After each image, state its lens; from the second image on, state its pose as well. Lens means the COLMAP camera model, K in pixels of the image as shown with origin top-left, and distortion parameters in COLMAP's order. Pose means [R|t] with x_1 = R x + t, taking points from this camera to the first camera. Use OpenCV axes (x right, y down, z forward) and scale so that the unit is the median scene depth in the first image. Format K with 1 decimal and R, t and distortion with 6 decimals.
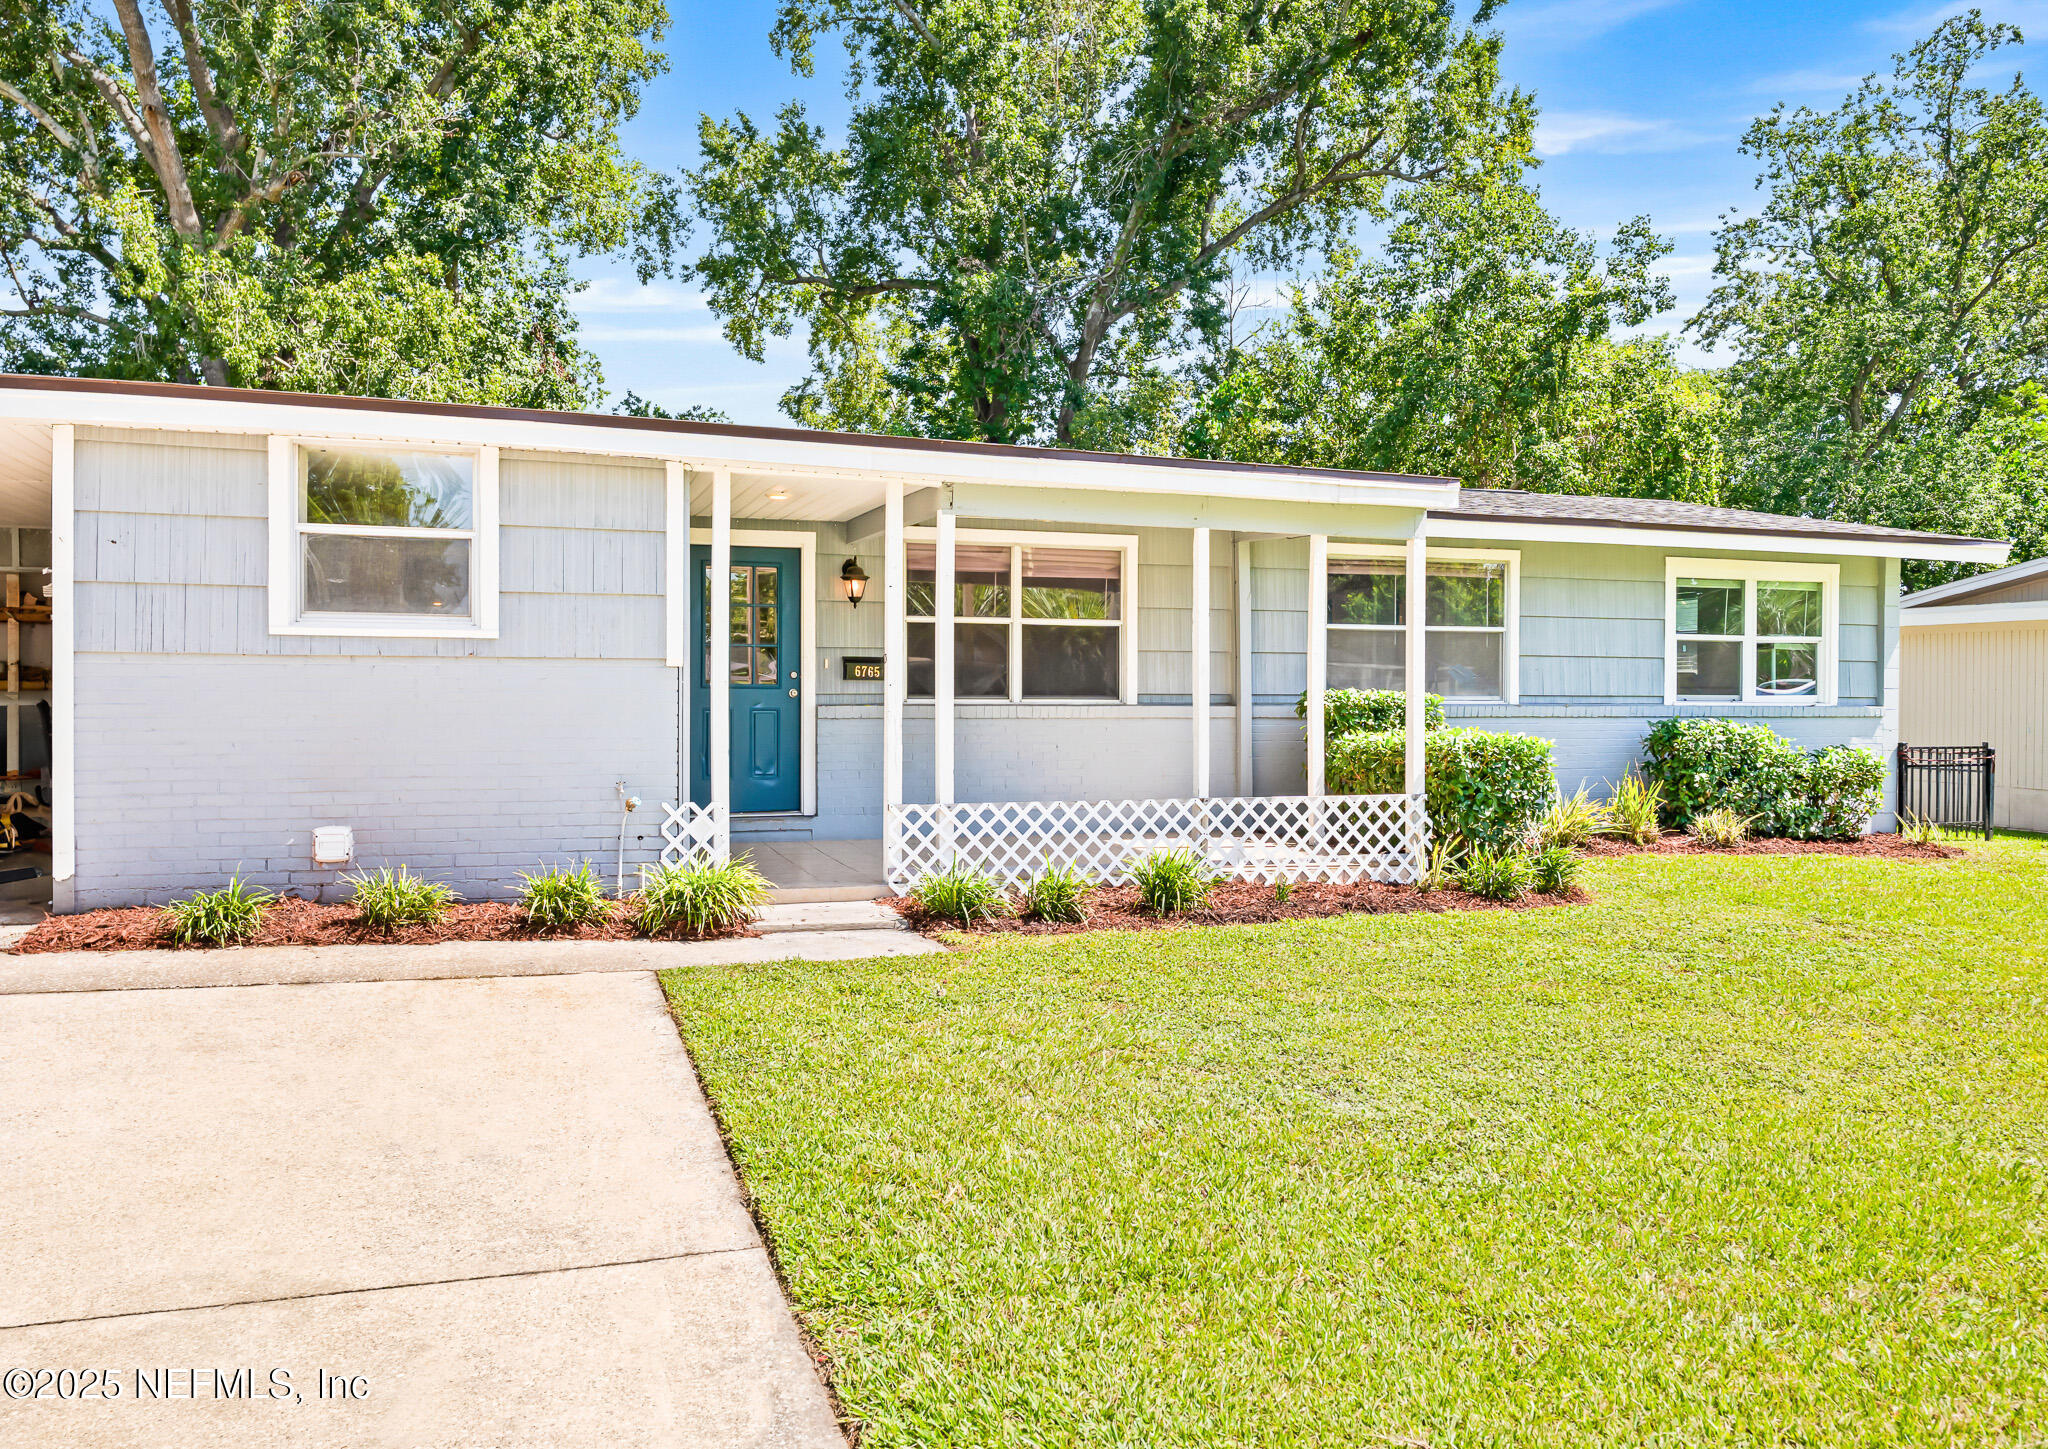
lens RADIAL K [[1528.2, 0, 1040.6], [0, 1528.2, 706.2], [0, 0, 1]] dist [0.007738, -0.001369]
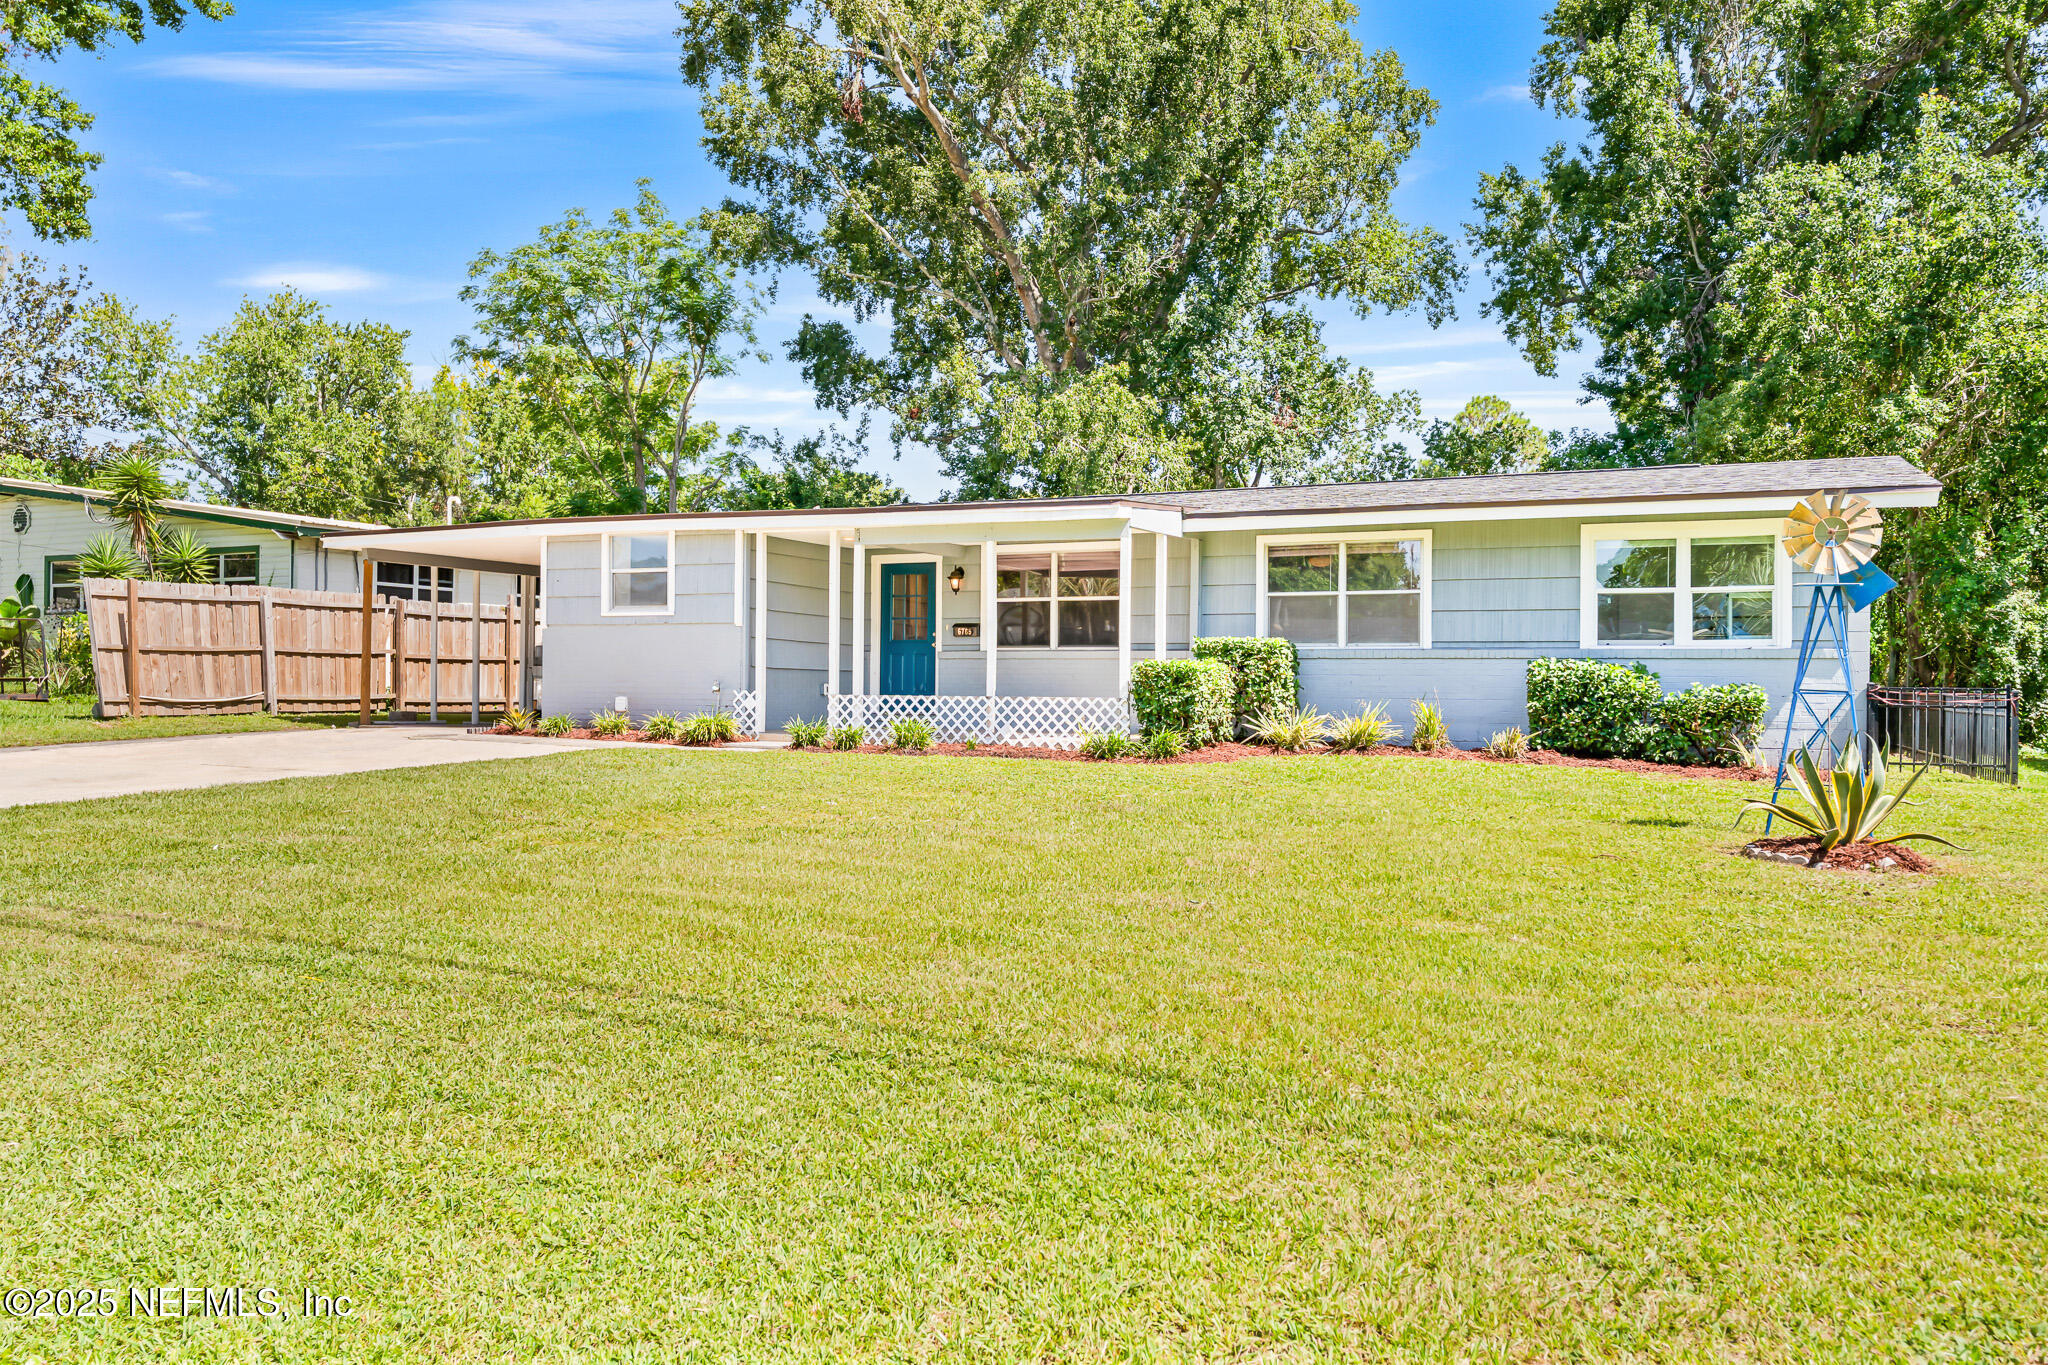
lens RADIAL K [[1426.6, 0, 1021.3], [0, 1426.6, 699.0], [0, 0, 1]] dist [-0.001322, 0.002683]
pose [[0.740478, 0.009312, -0.672016, 0.441858], [-0.009207, 0.999951, 0.003711, 0.020314], [0.672017, 0.003440, 0.740527, -0.064652]]
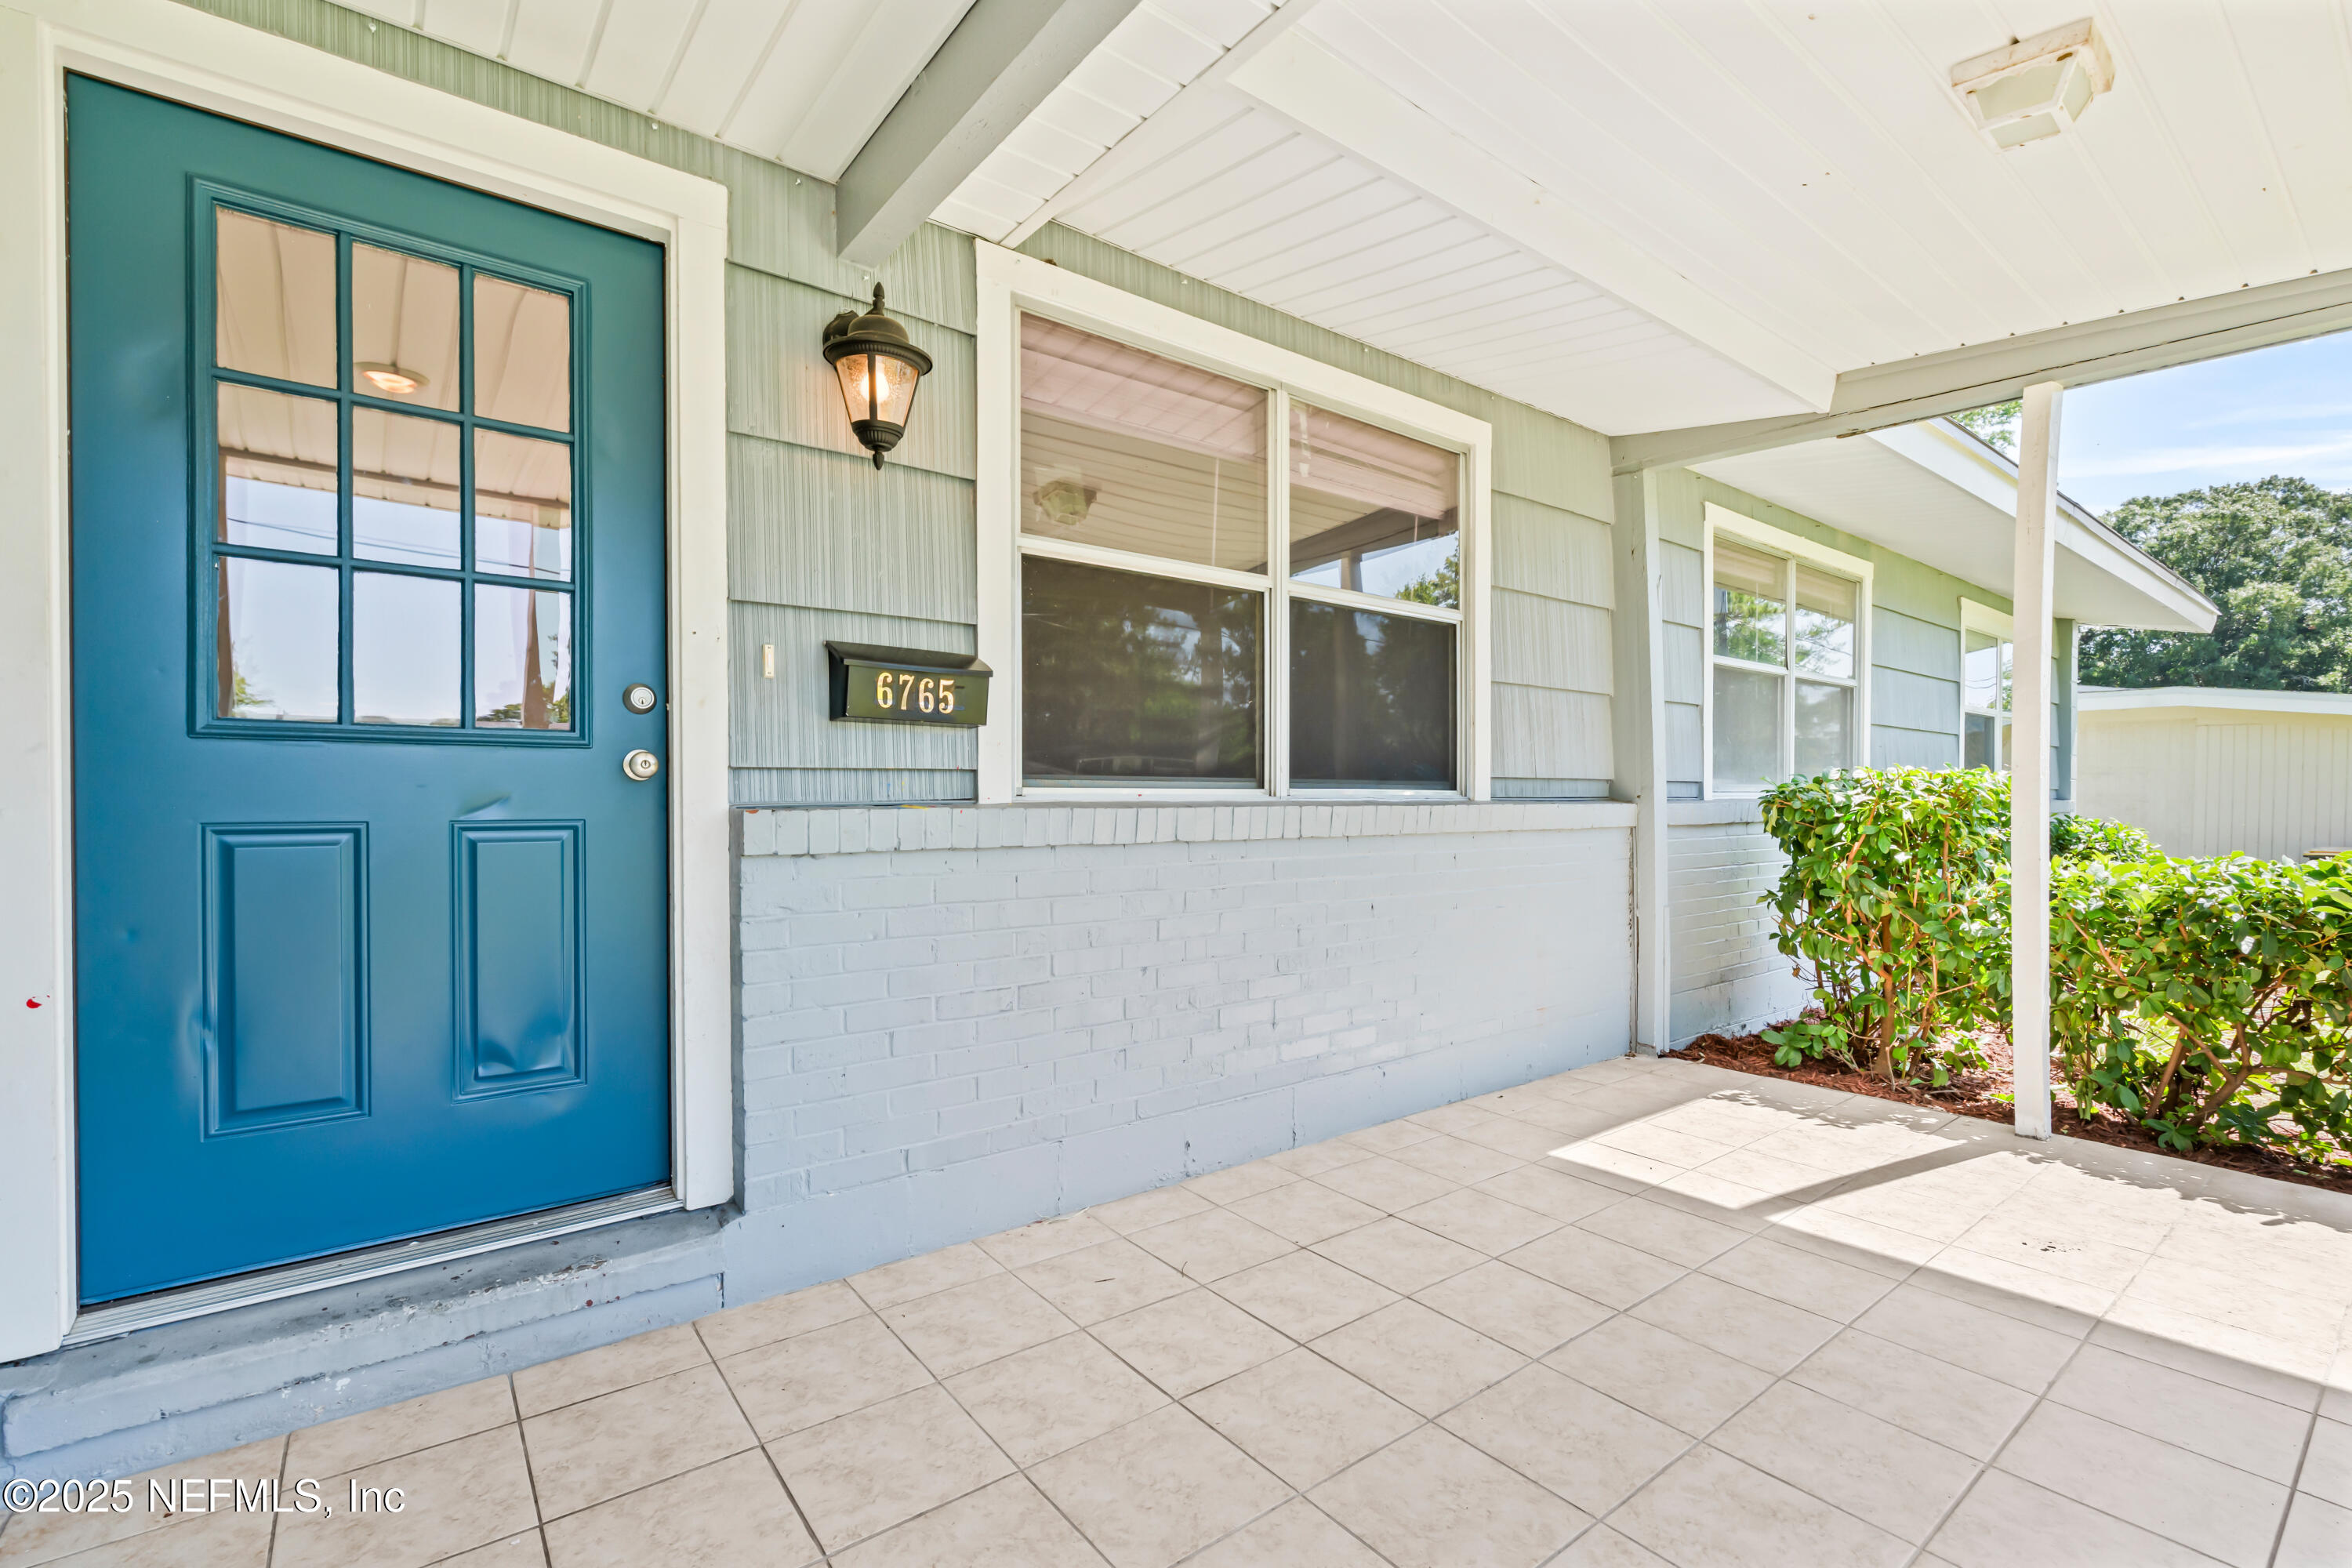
lens RADIAL K [[1032.0, 0, 1176.6], [0, 1032.0, 808.8], [0, 0, 1]] dist [-0.005225, 0.000679]
pose [[0.947947, -0.008371, 0.318318, -0.056305], [0.008250, 0.999964, 0.001727, -0.000070], [-0.318321, 0.000989, 0.947983, 0.345329]]
